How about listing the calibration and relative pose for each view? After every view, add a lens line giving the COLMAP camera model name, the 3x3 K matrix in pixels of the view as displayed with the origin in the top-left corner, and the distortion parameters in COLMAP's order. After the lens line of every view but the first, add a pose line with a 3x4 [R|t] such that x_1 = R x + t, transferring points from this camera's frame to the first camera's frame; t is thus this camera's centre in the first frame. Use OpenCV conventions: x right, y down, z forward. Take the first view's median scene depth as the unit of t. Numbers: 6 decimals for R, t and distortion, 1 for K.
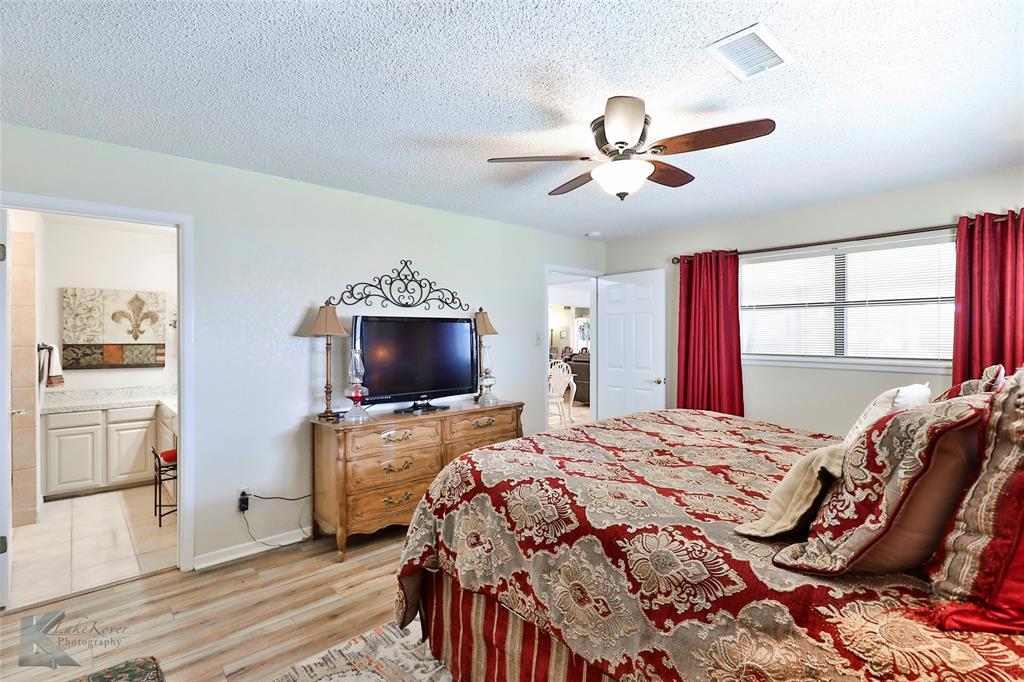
lens RADIAL K [[487.0, 0, 510.9], [0, 487.0, 337.9], [0, 0, 1]] dist [0.018490, -0.004586]
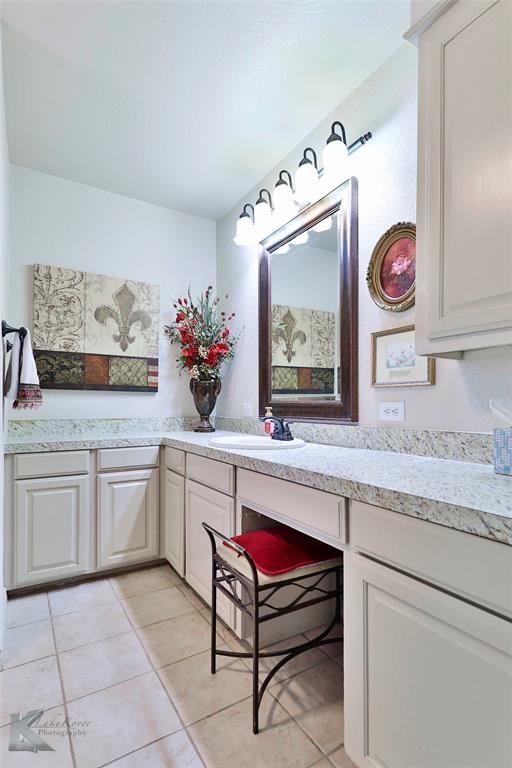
lens RADIAL K [[365.3, 0, 254.9], [0, 365.3, 406.6], [0, 0, 1]] dist [0.018490, -0.004586]
pose [[0.988372, 0.011047, -0.151654, -0.530260], [-0.010652, 0.999937, 0.003418, 0.083654], [0.151682, -0.001763, 0.988428, 0.547694]]
